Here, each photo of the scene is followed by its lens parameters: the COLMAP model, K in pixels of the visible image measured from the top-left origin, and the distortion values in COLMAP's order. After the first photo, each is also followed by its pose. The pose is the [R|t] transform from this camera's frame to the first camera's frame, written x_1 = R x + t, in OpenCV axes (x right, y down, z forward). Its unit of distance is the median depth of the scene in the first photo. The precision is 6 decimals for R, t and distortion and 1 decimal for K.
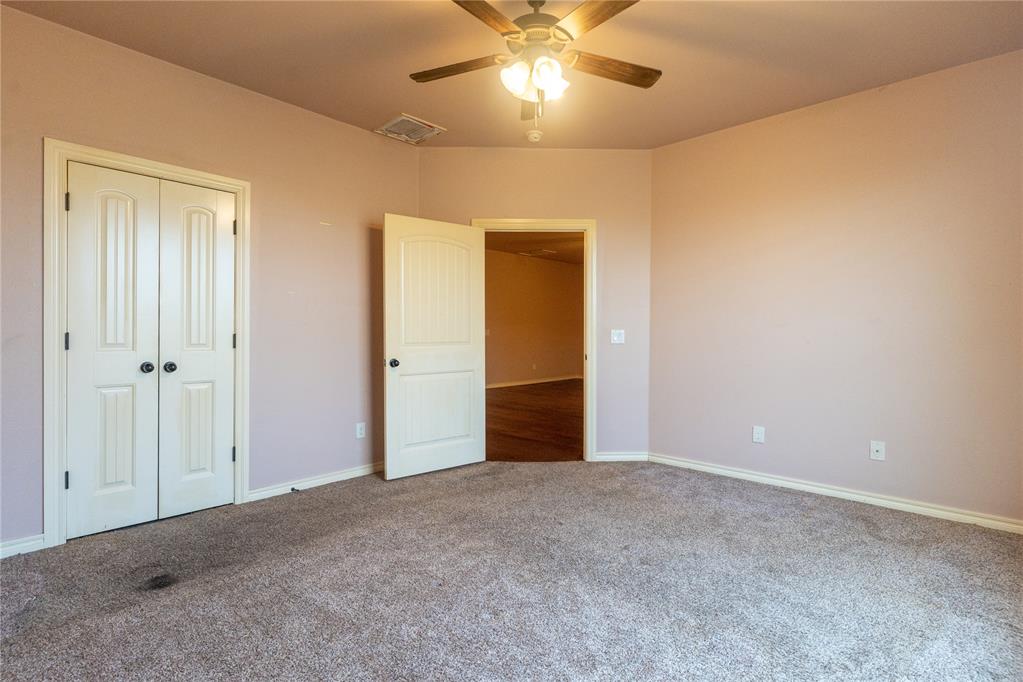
lens RADIAL K [[476.2, 0, 508.0], [0, 476.2, 340.0], [0, 0, 1]] dist [-0.001976, 0.000187]
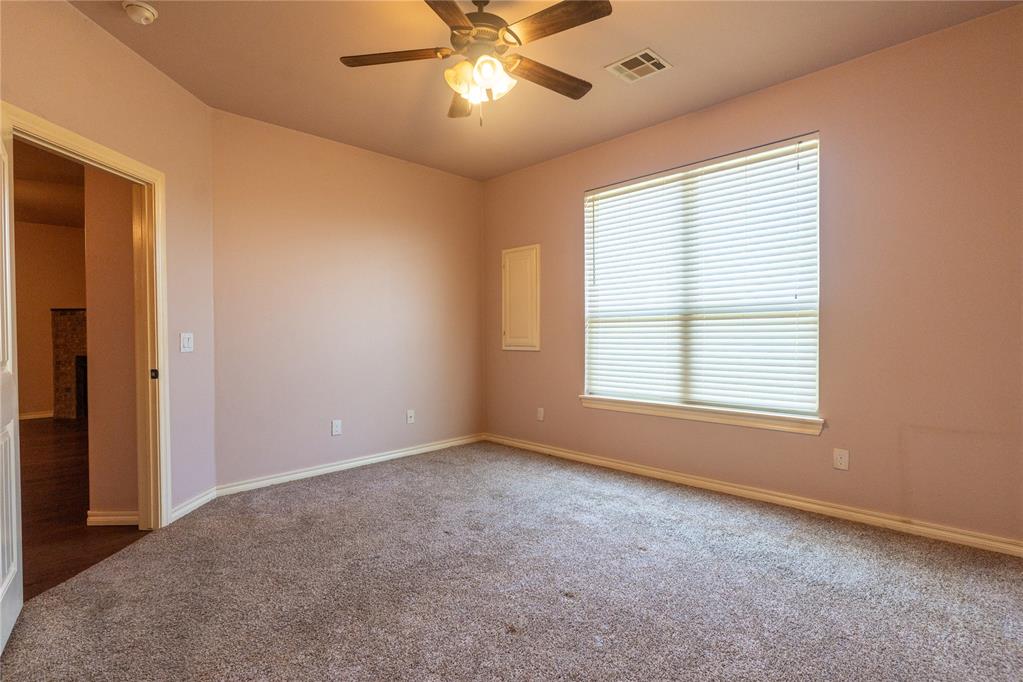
lens RADIAL K [[476.2, 0, 508.0], [0, 476.2, 340.0], [0, 0, 1]] dist [-0.001976, 0.000187]
pose [[0.086813, -0.015173, 0.996109, -0.607064], [0.041881, 0.999056, 0.011568, 0.002013], [-0.995344, 0.040714, 0.087367, 0.586589]]
